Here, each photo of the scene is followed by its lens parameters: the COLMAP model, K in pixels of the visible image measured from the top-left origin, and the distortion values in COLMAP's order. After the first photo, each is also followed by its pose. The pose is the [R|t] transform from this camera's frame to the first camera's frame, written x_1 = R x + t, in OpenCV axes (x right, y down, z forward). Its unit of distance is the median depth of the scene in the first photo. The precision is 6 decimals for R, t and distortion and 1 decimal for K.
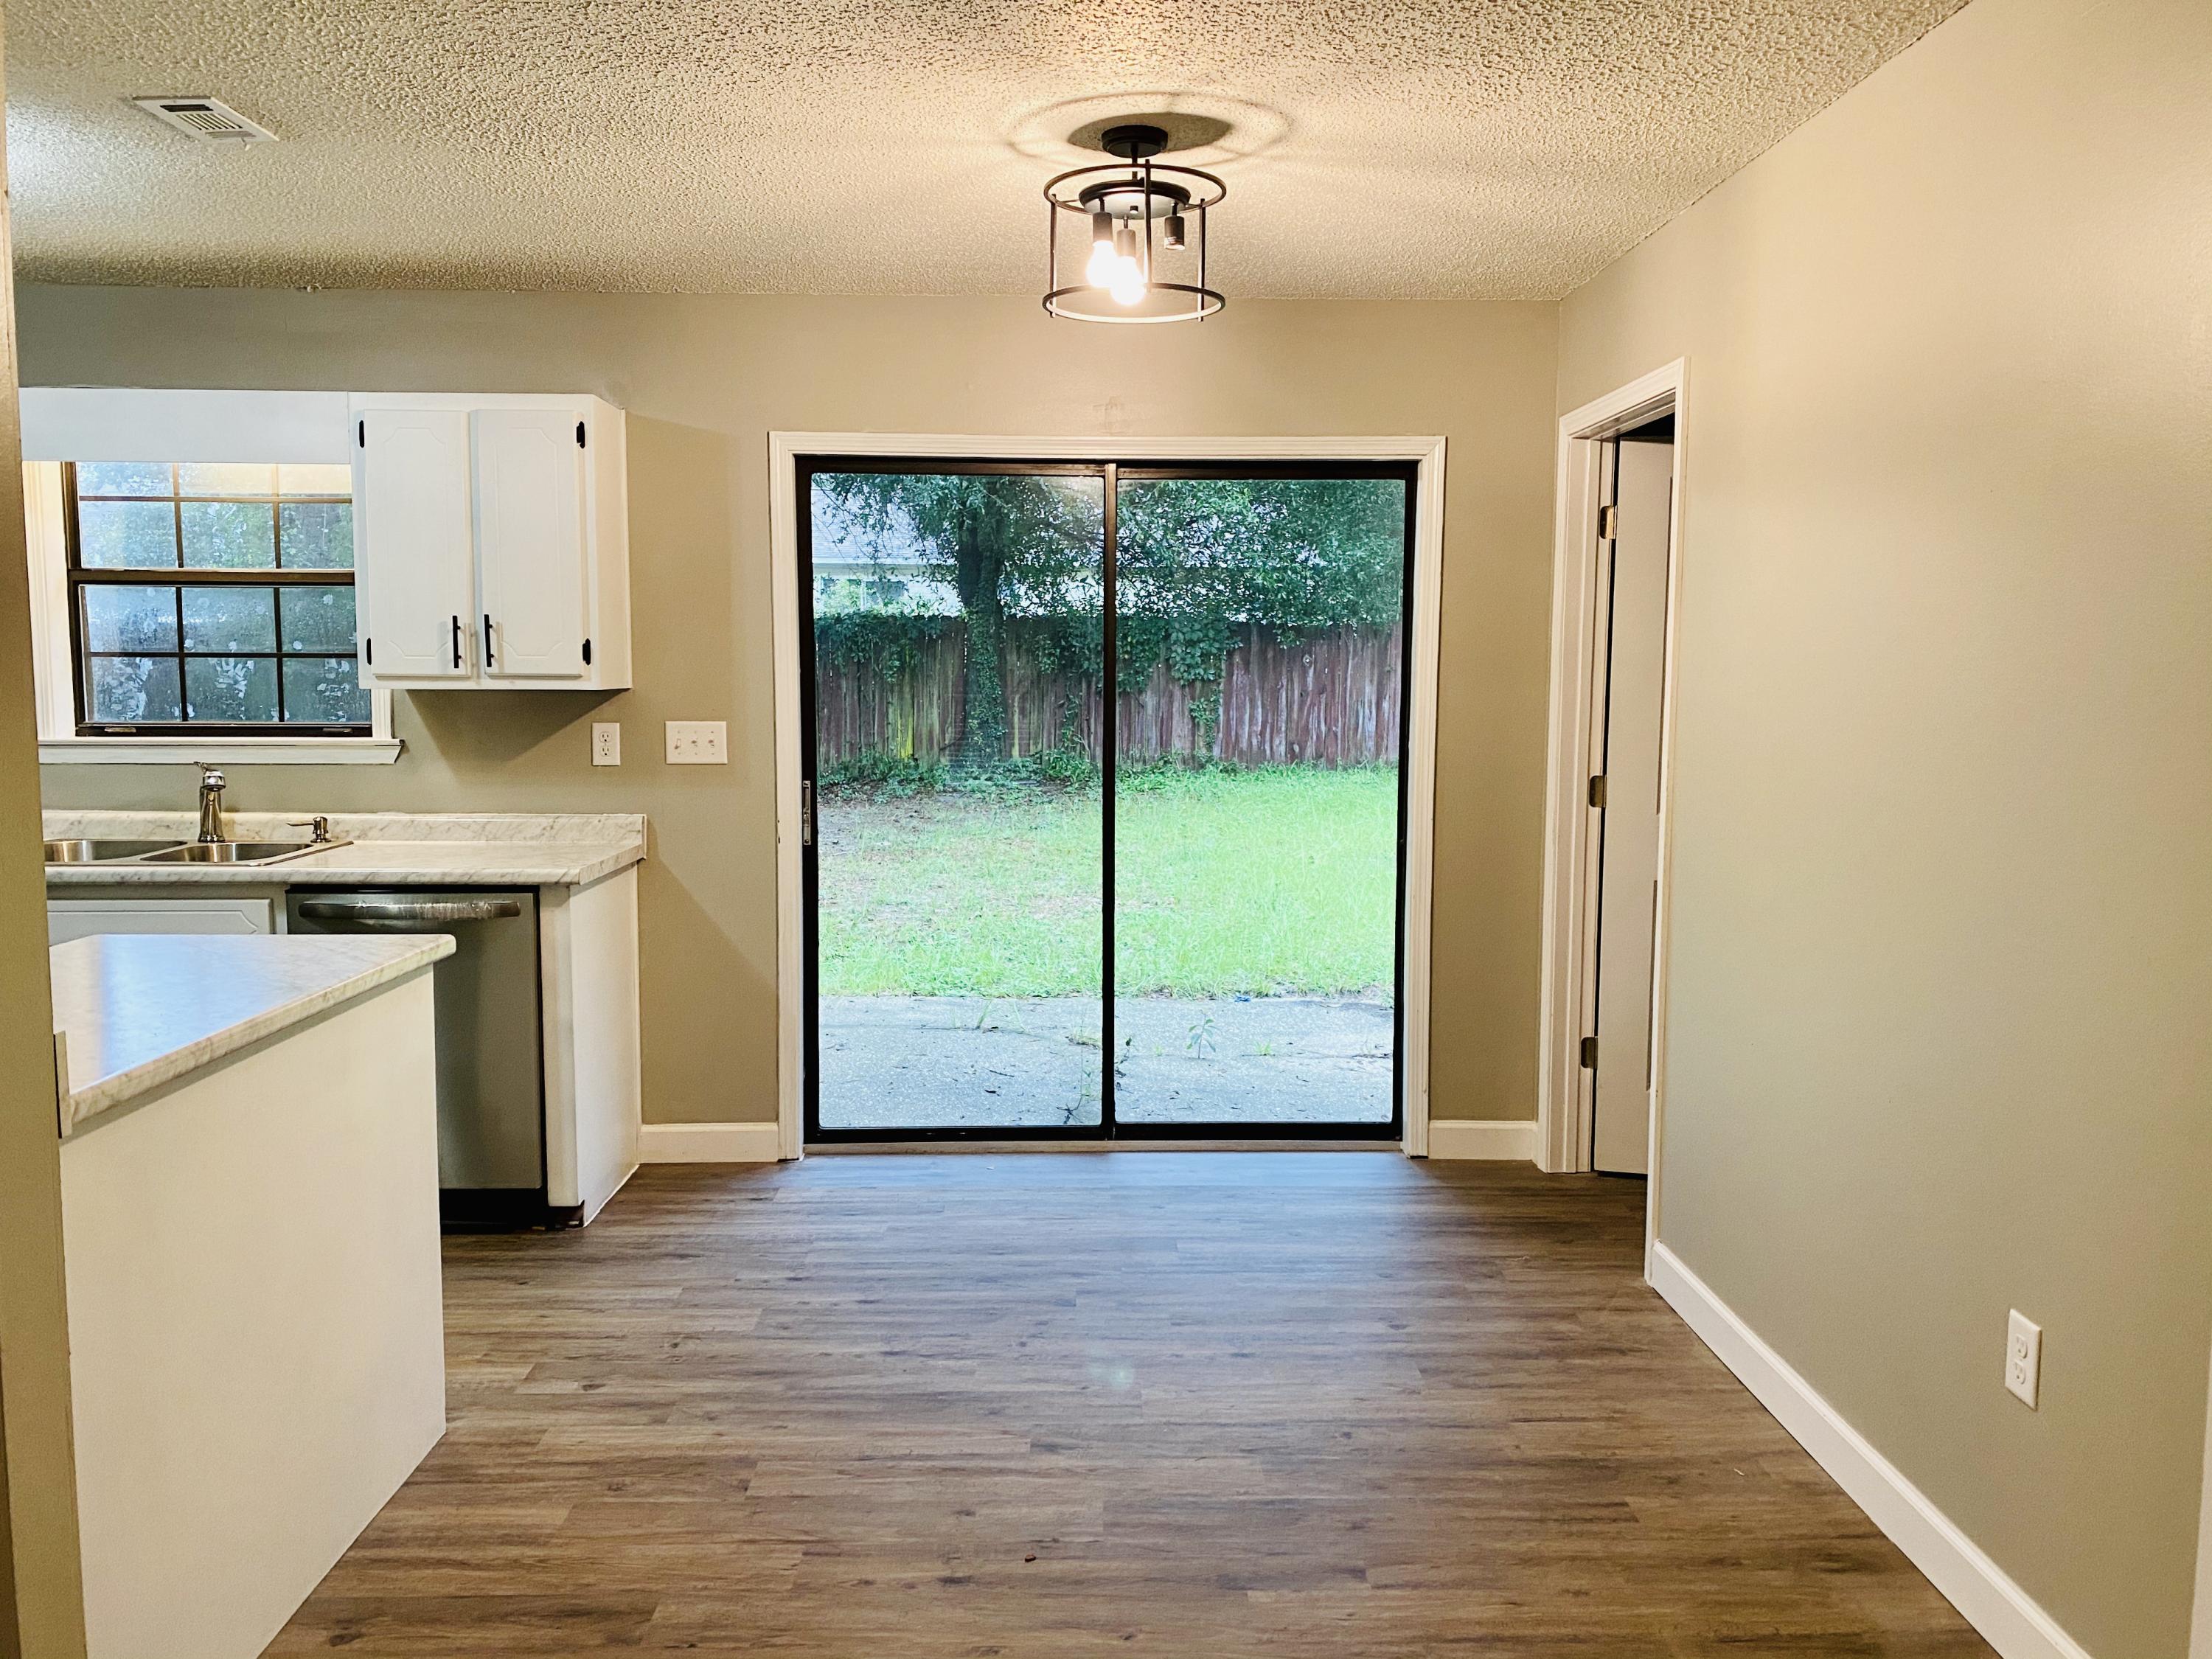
lens RADIAL K [[1660.6, 0, 1106.0], [0, 1660.6, 829.5], [0, 0, 1]] dist [-0.026549, 0.003737]
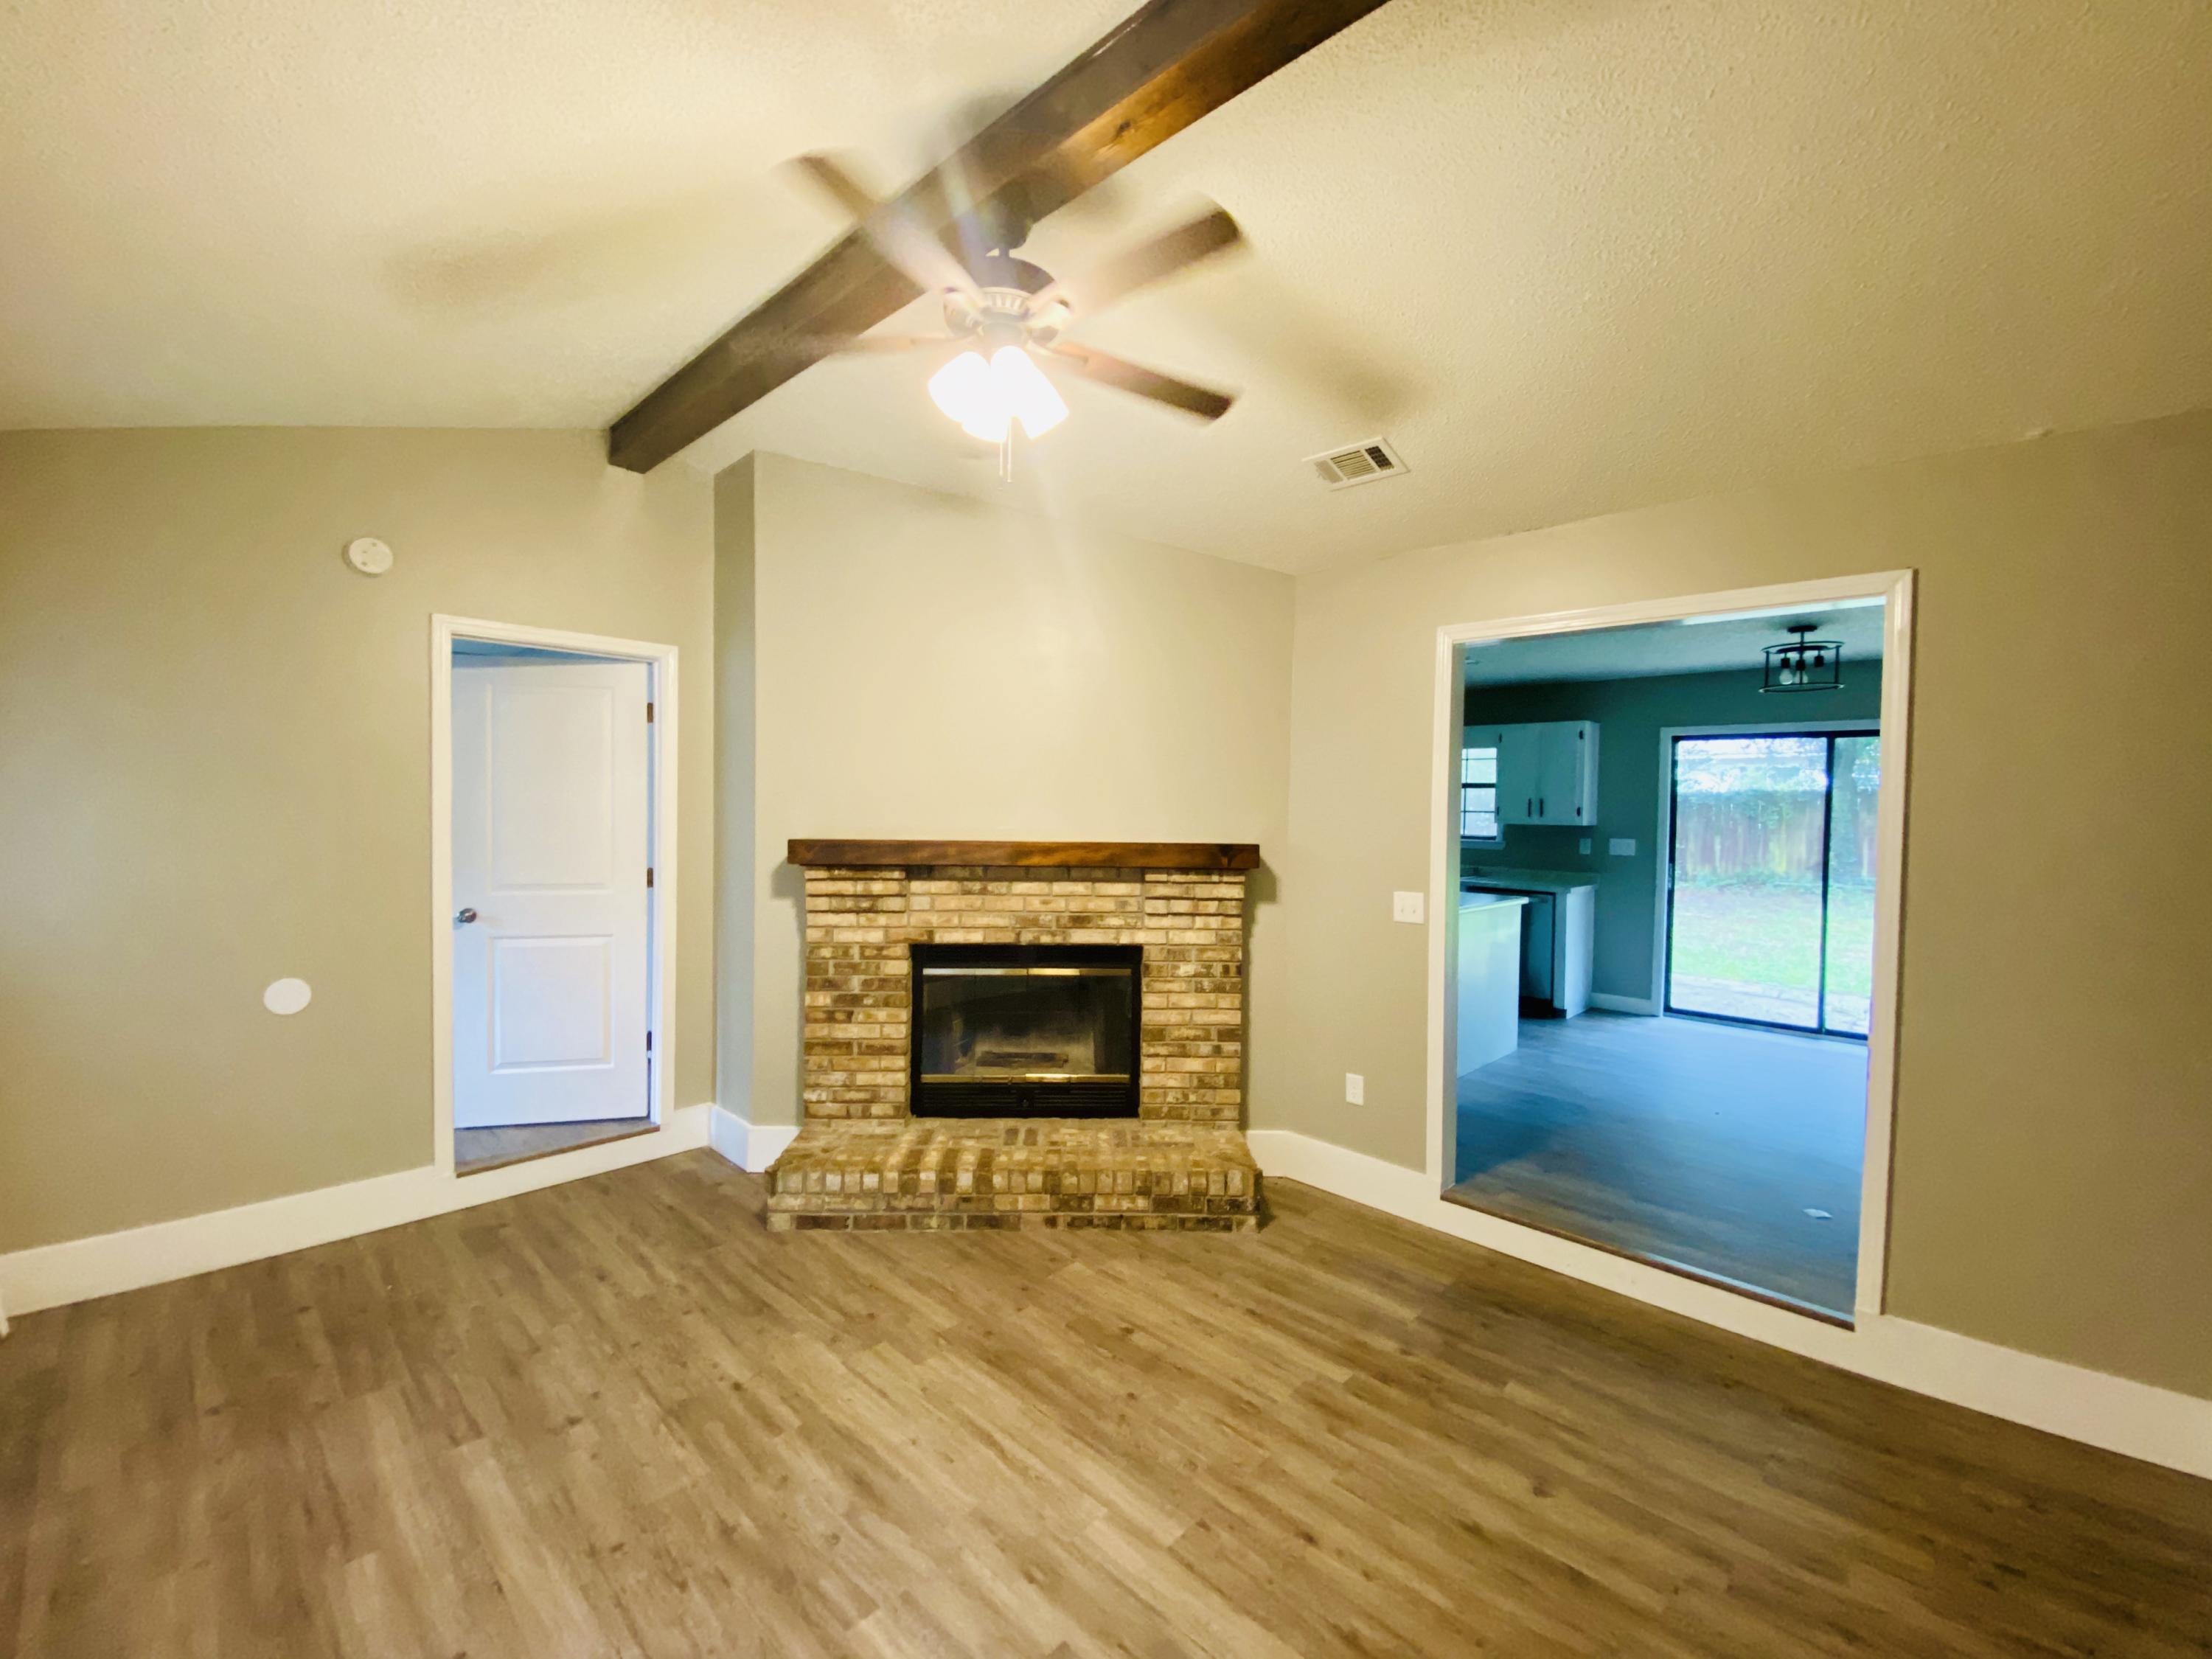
lens RADIAL K [[894.5, 0, 1108.6], [0, 894.5, 824.4], [0, 0, 1]] dist [0.020418, -0.019377]
pose [[0.703644, 0.027325, -0.710027, 0.204538], [-0.087754, 0.994952, -0.048675, 0.057205], [0.705113, 0.096558, 0.702490, -0.619950]]
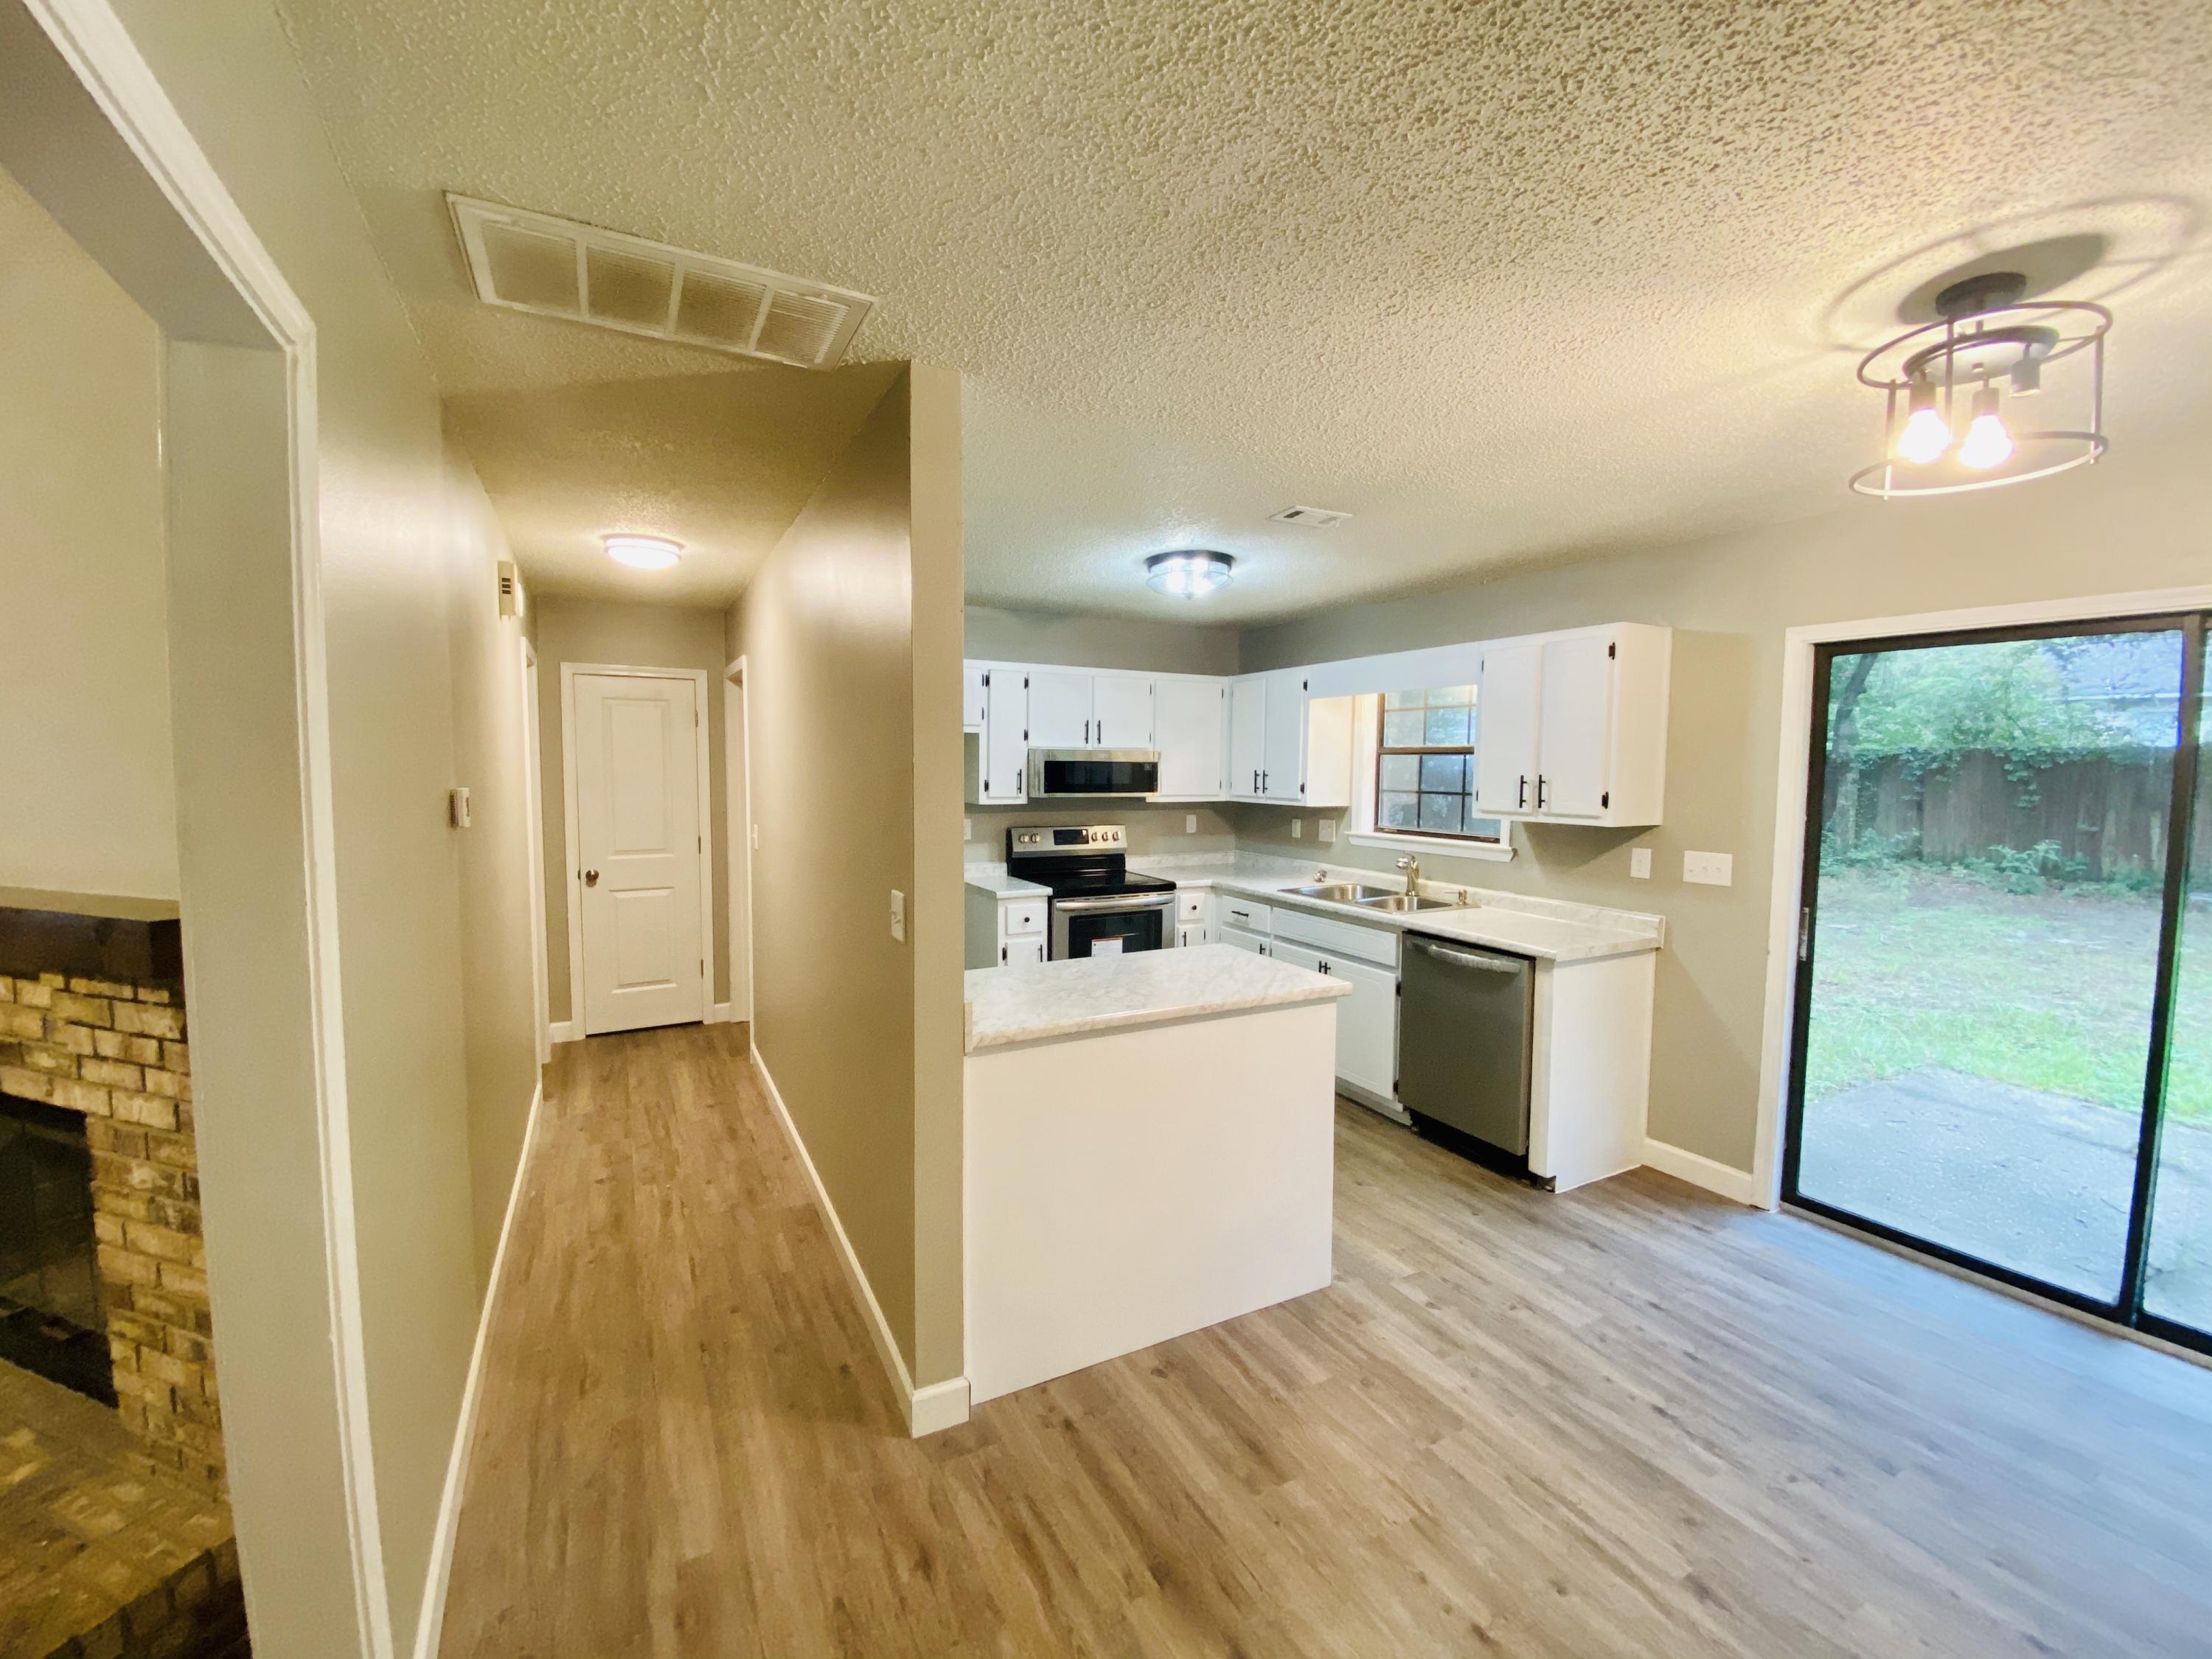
lens RADIAL K [[894.5, 0, 1108.6], [0, 894.5, 824.4], [0, 0, 1]] dist [0.020418, -0.019377]
pose [[0.454109, 0.057148, -0.889111, 0.192039], [-0.093678, 0.995472, 0.016139, -0.059759], [0.886008, 0.075961, 0.457406, 0.265002]]
